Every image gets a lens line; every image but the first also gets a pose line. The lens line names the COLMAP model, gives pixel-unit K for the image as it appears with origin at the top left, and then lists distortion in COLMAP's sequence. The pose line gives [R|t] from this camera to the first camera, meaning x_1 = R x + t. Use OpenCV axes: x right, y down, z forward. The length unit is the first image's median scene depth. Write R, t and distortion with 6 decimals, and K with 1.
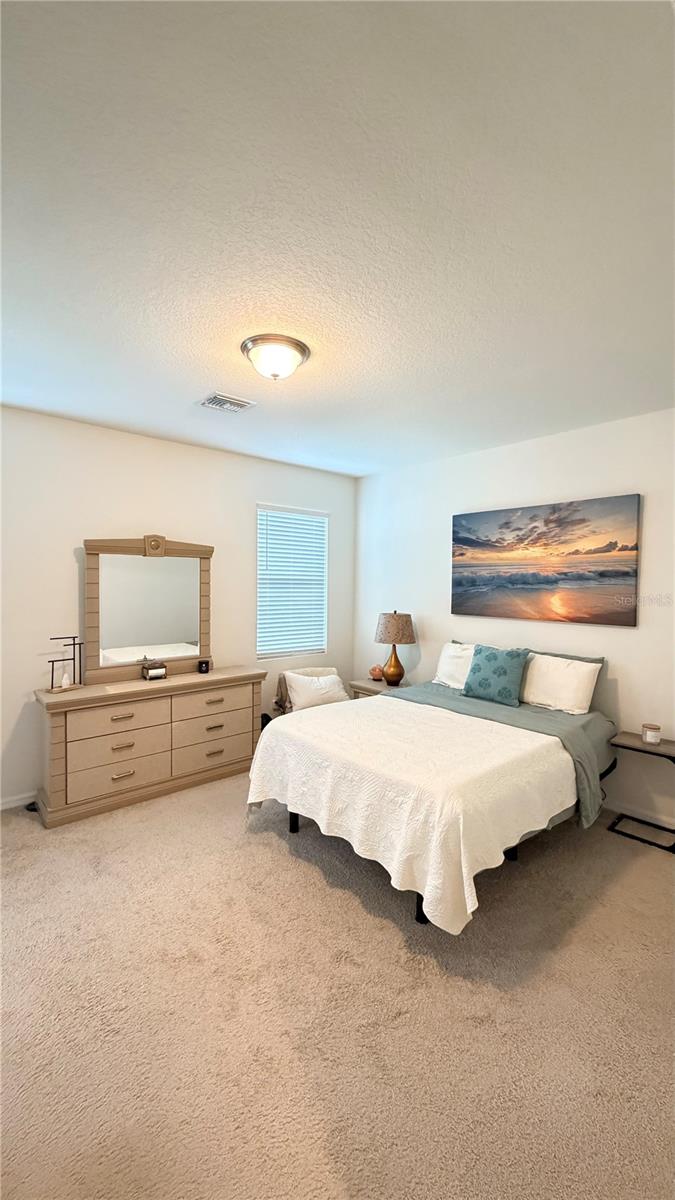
lens RADIAL K [[478.0, 0, 335.5], [0, 478.0, 597.9], [0, 0, 1]] dist [0.001753, 0.000288]
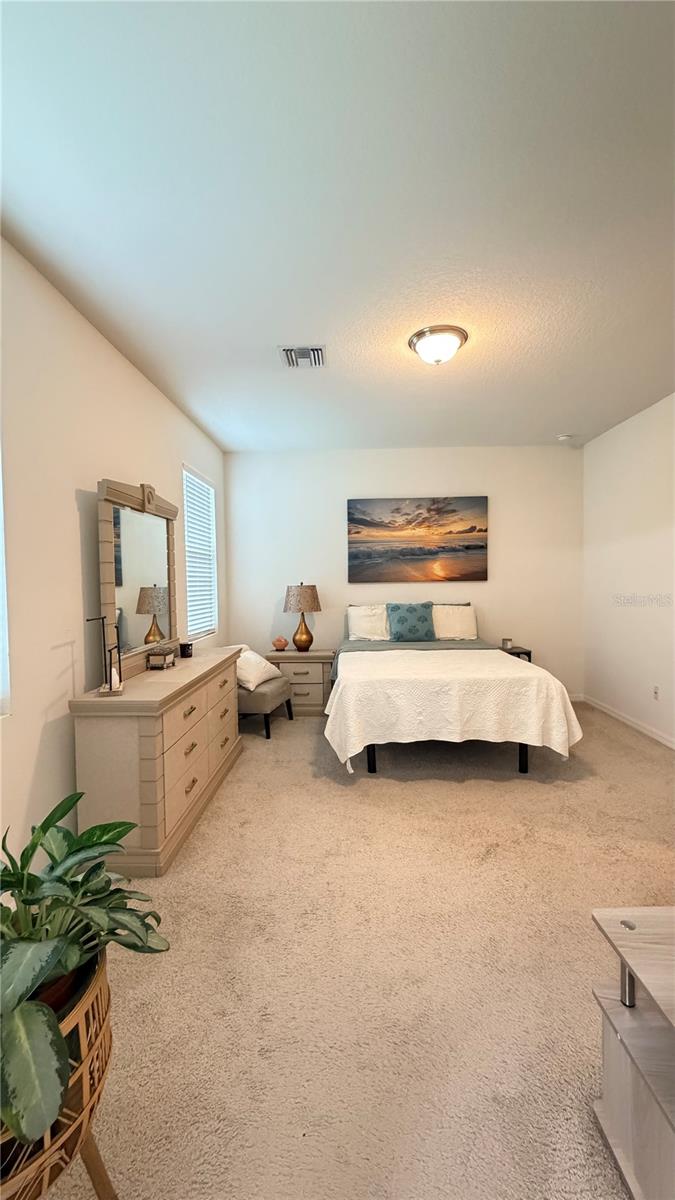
lens RADIAL K [[478.0, 0, 335.6], [0, 478.0, 598.5], [0, 0, 1]] dist [0.001753, 0.000288]
pose [[0.680867, -0.051063, 0.730625, -0.752623], [0.048141, 0.998530, 0.024925, 0.048633], [-0.730824, 0.018202, 0.682324, 0.249246]]
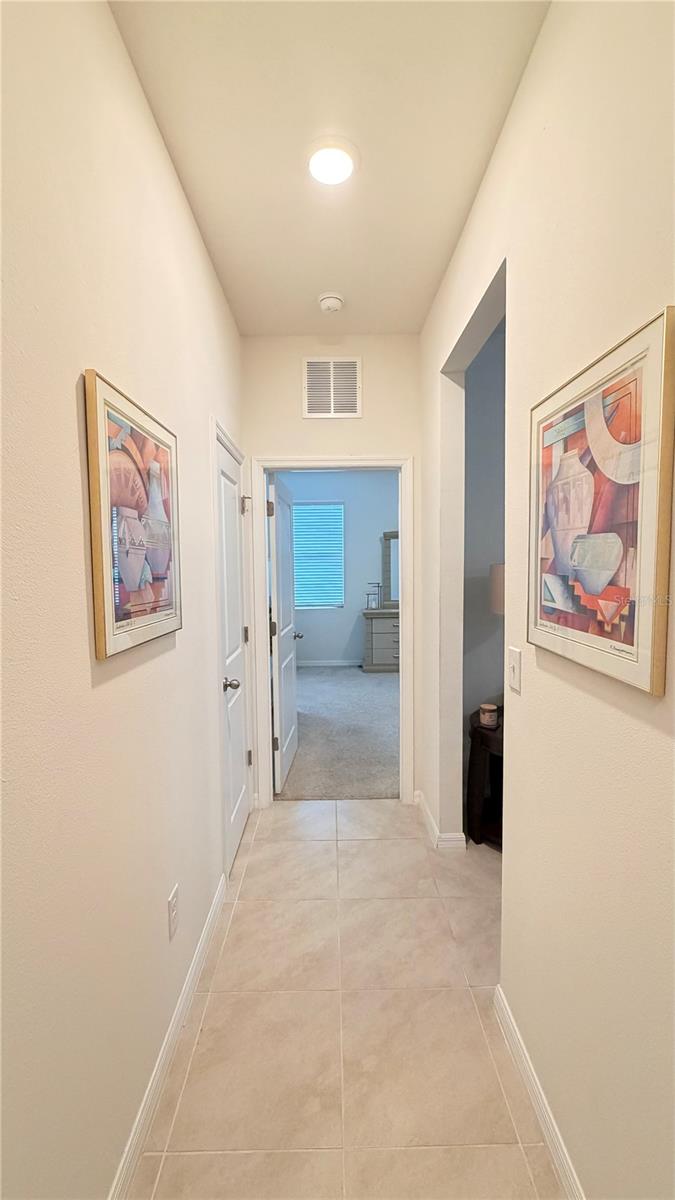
lens RADIAL K [[478.0, 0, 336.4], [0, 478.0, 597.7], [0, 0, 1]] dist [0.001753, 0.000288]
pose [[0.759935, 0.014928, -0.649828, 0.532210], [-0.000147, 0.999740, 0.022795, 0.087967], [0.649999, -0.017227, 0.759739, -0.532141]]
